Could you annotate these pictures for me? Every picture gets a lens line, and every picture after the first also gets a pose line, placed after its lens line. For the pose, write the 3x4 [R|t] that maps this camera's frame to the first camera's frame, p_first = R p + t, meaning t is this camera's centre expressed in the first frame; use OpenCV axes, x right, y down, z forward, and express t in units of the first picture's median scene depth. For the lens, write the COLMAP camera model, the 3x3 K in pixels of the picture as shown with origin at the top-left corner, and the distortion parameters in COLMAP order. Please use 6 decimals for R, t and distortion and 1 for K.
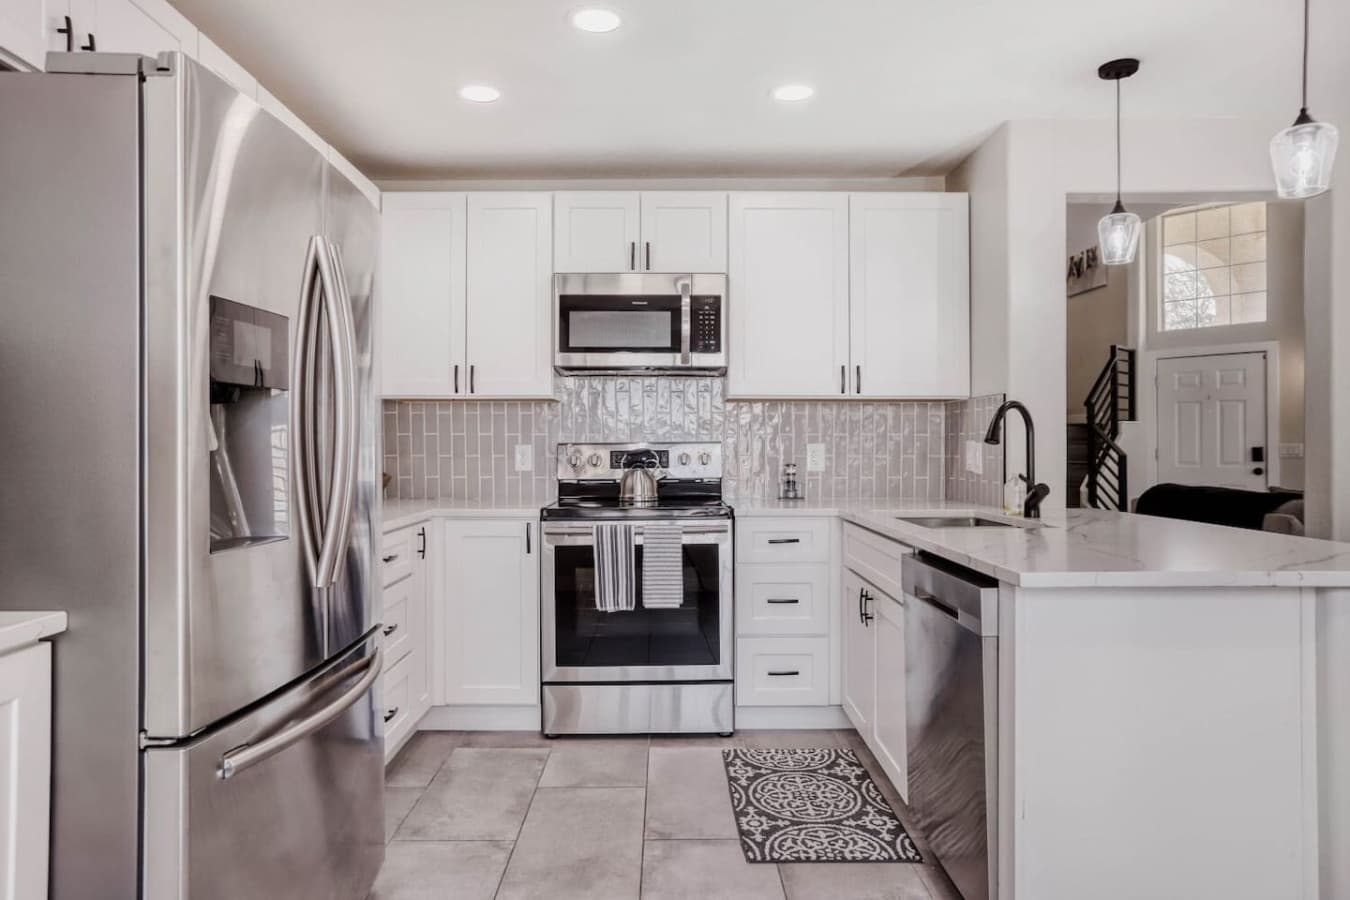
lens RADIAL K [[809.8, 0, 669.5], [0, 809.8, 441.4], [0, 0, 1]] dist [0.003510, 0.001348]
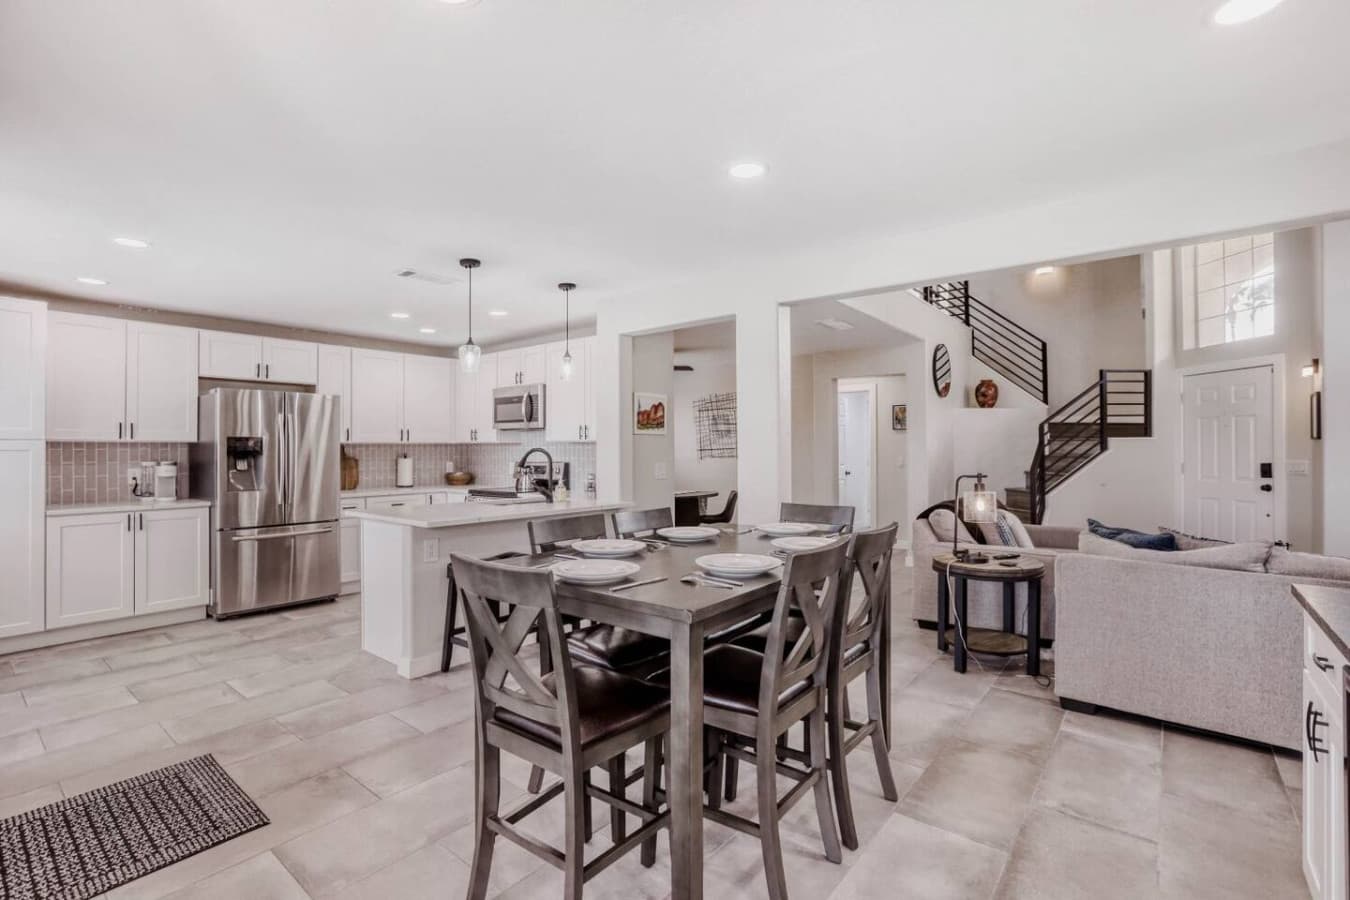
lens RADIAL K [[613.3, 0, 665.6], [0, 613.3, 446.2], [0, 0, 1]] dist [-0.027542, 0.002436]
pose [[0.774887, -0.007333, -0.632057, 1.327032], [0.007103, 0.999971, -0.002893, -0.035002], [0.632060, -0.002248, 0.774916, -0.038410]]
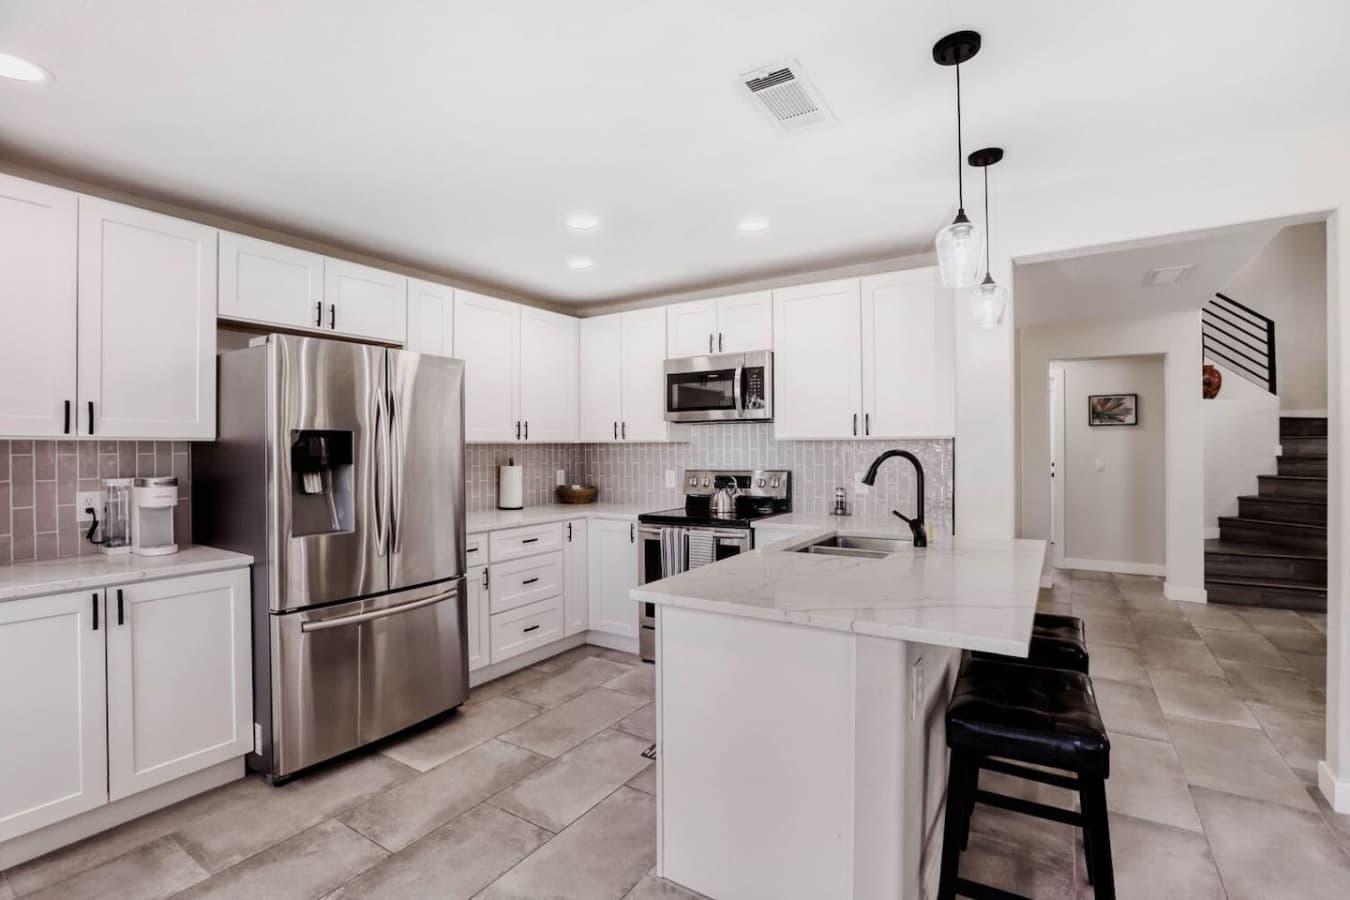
lens RADIAL K [[613.3, 0, 670.4], [0, 613.3, 450.0], [0, 0, 1]] dist [-0.027542, 0.002436]
pose [[0.841438, -0.004677, -0.540334, 0.486891], [0.008765, 0.999949, 0.004995, -0.043262], [0.540283, -0.008939, 0.841436, 0.033964]]
